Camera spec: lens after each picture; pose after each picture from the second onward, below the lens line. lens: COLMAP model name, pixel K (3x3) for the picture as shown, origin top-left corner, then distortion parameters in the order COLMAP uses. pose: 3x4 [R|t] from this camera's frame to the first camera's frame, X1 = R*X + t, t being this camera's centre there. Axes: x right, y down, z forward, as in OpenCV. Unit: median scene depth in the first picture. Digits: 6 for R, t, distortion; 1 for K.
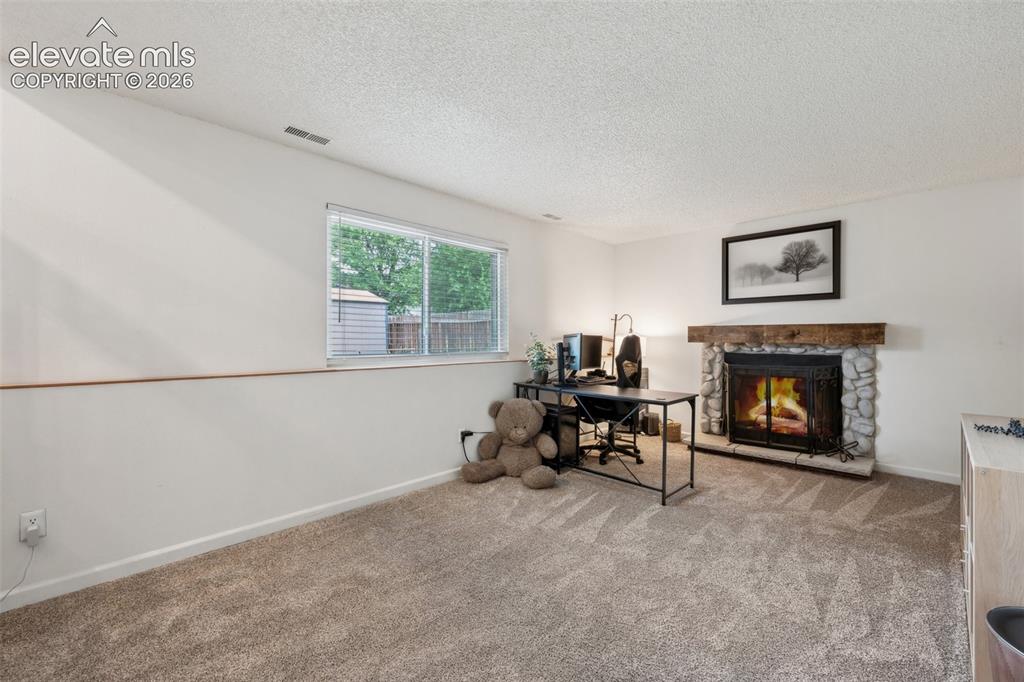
lens RADIAL K [[421.1, 0, 507.9], [0, 421.1, 340.0], [0, 0, 1]] dist [-0.002823, 0.000039]
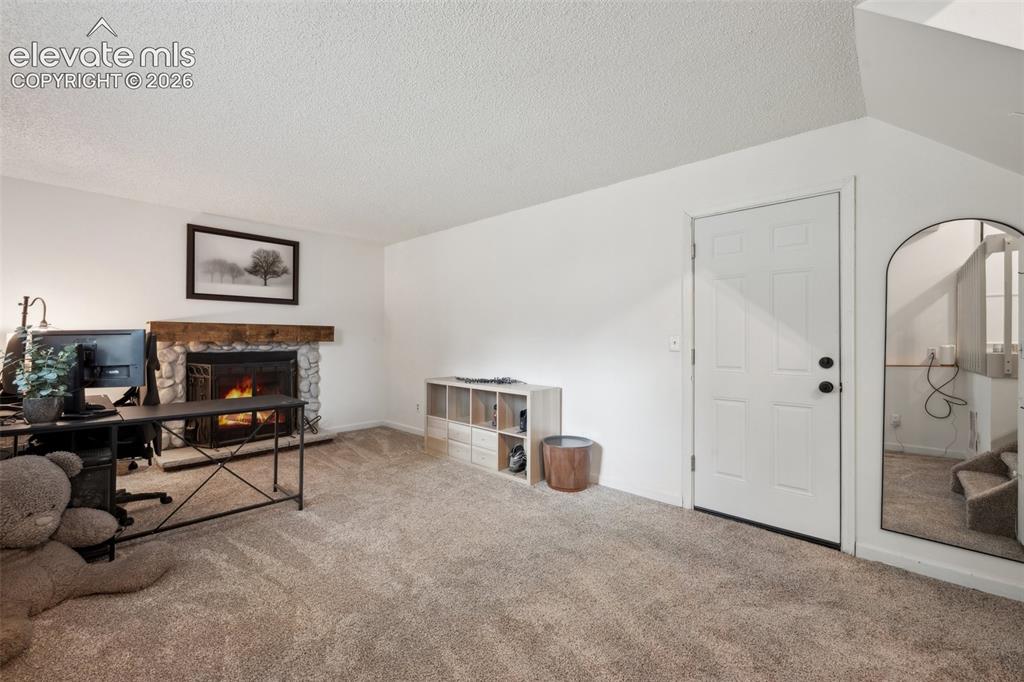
lens RADIAL K [[421.1, 0, 505.3], [0, 421.1, 337.8], [0, 0, 1]] dist [-0.002823, 0.000039]
pose [[-0.029120, -0.000919, 0.999576, -0.438252], [-0.001191, 0.999999, 0.000885, -0.003400], [-0.999575, -0.001165, -0.029121, 0.399677]]
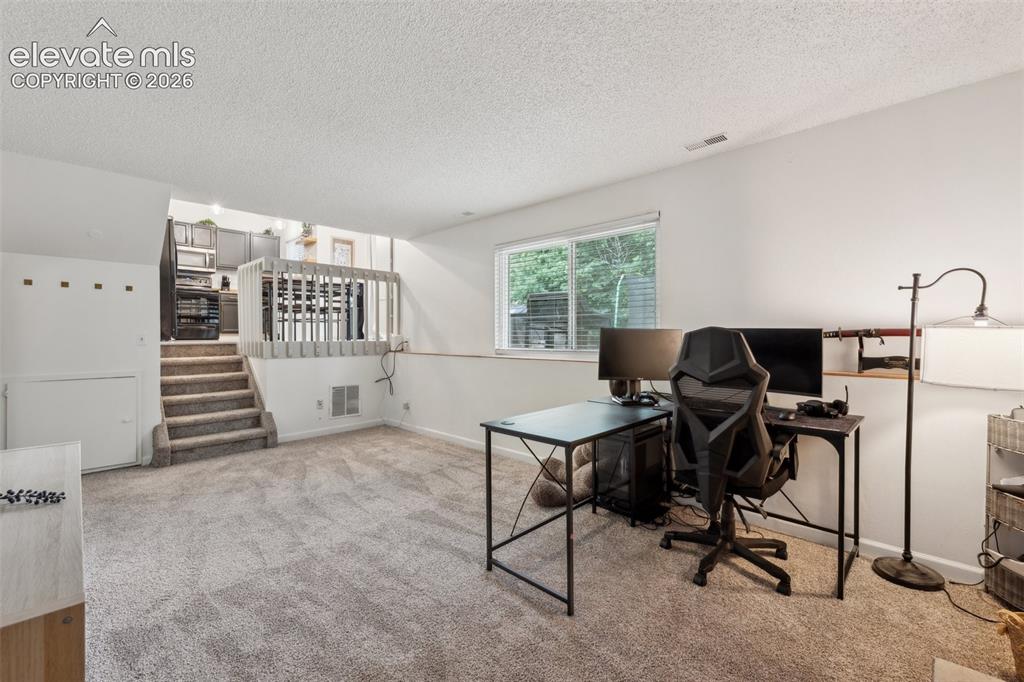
lens RADIAL K [[421.1, 0, 509.9], [0, 421.1, 338.2], [0, 0, 1]] dist [-0.002823, 0.000039]
pose [[0.026002, 0.009324, -0.999618, 0.774723], [0.001925, 0.999954, 0.009377, -0.005584], [0.999660, -0.002168, 0.025983, 0.730744]]
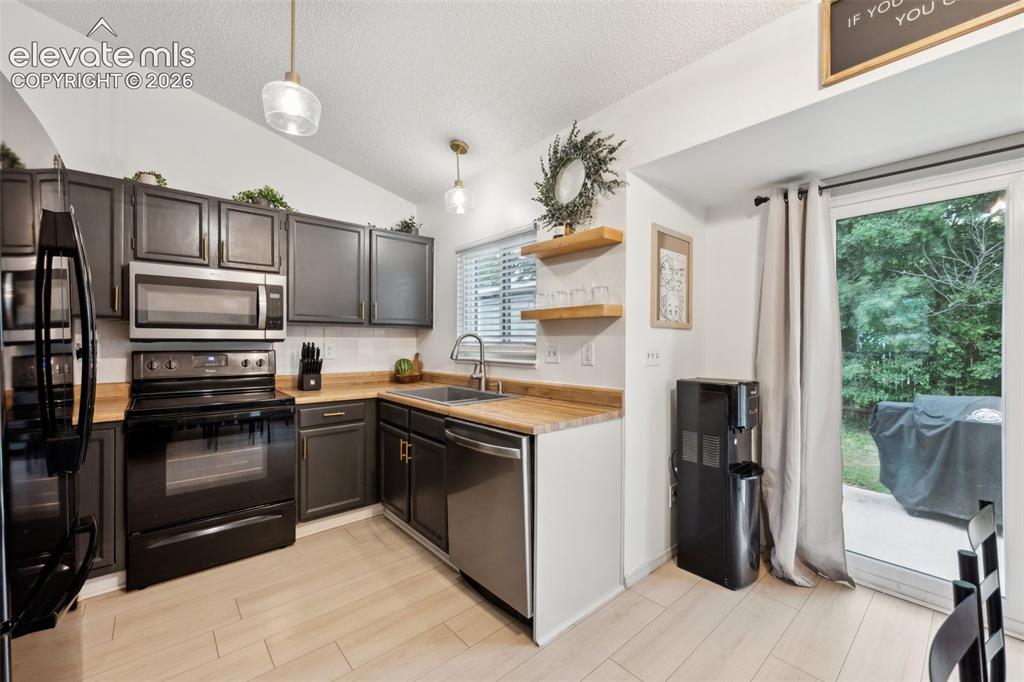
lens RADIAL K [[405.4, 0, 509.6], [0, 405.4, 343.0], [0, 0, 1]] dist [-0.000816, 0.000167]
pose [[-0.073498, -0.000387, -0.997295, -0.570998], [0.002225, 0.999997, -0.000552, -0.284954], [0.997293, -0.002259, -0.073496, -0.162050]]
